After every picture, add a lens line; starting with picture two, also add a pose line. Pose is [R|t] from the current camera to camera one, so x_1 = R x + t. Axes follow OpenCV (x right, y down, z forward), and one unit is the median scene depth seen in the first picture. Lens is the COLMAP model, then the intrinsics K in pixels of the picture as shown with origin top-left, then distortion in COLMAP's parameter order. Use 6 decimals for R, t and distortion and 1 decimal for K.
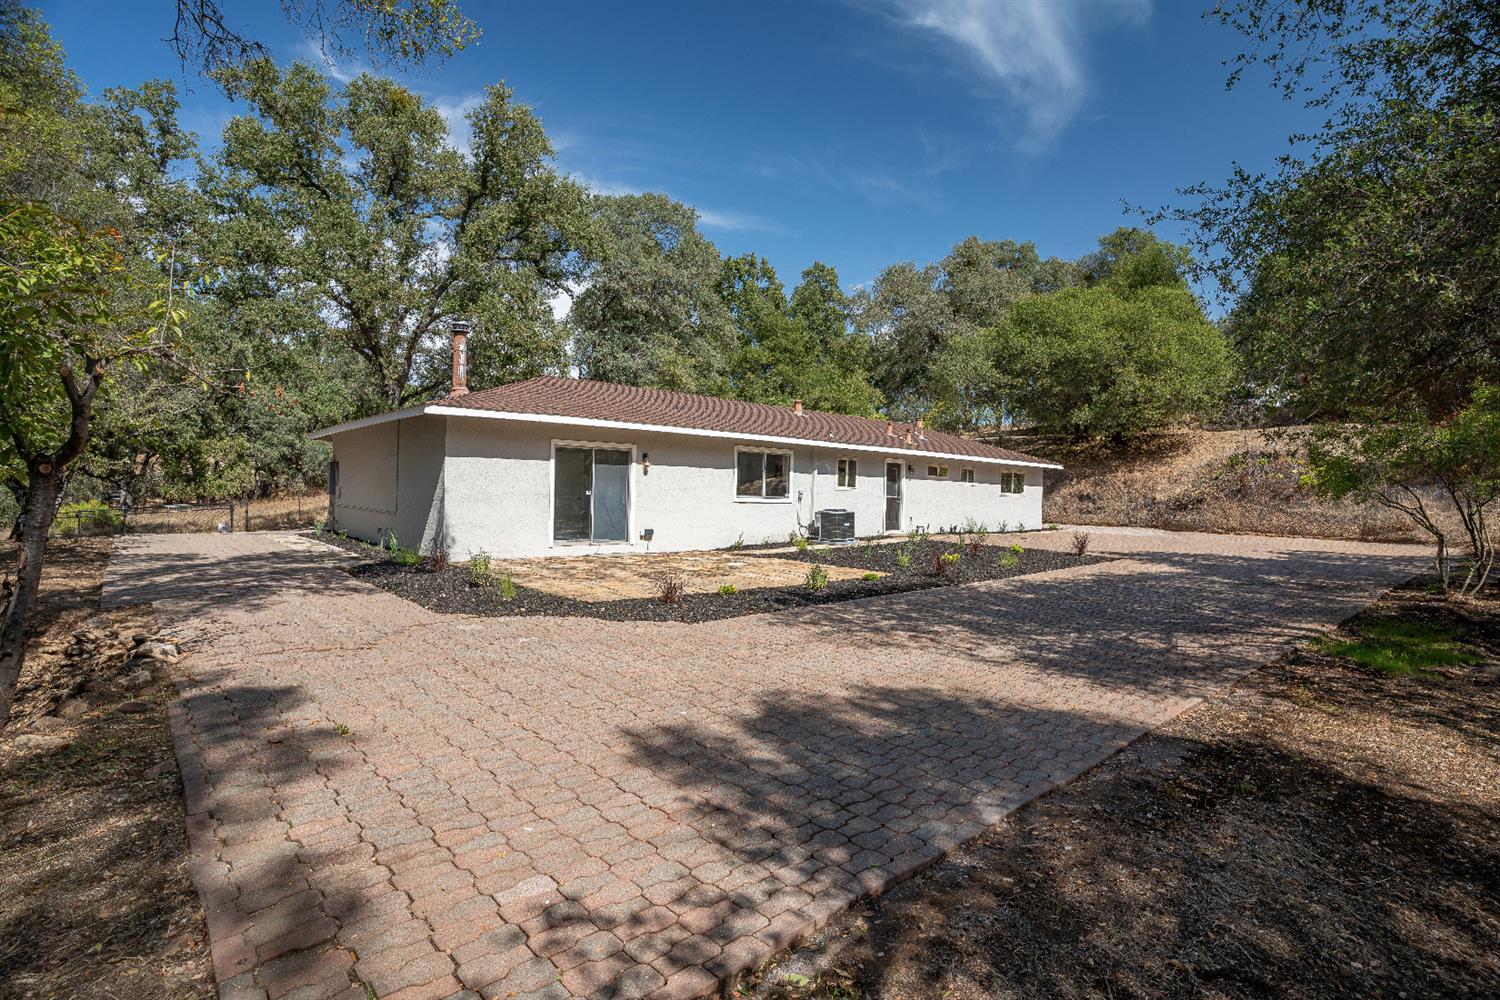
lens RADIAL K [[772.4, 0, 750.0], [0, 772.4, 500.0], [0, 0, 1]] dist [0.001627, 0.000709]
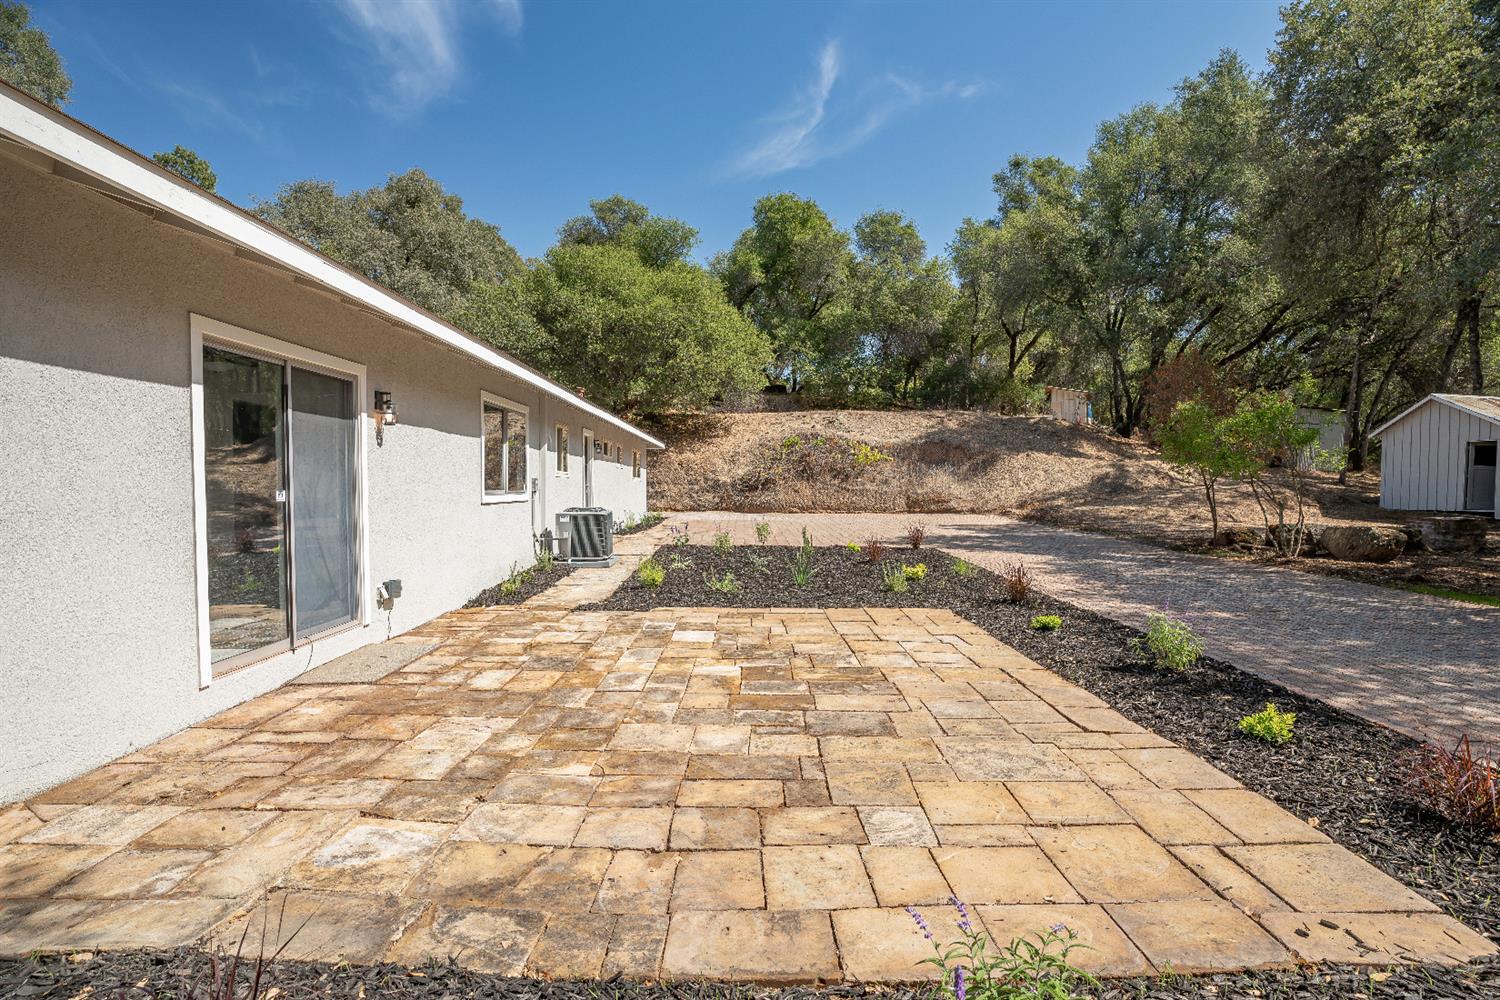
lens RADIAL K [[778.7, 0, 753.3], [0, 778.7, 466.9], [0, 0, 1]] dist [-0.068119, 0.000581]
pose [[0.666562, -0.009871, 0.745384, -0.168680], [0.027172, 0.999570, -0.011062, -0.006379], [-0.744954, 0.027627, 0.666544, 0.334672]]
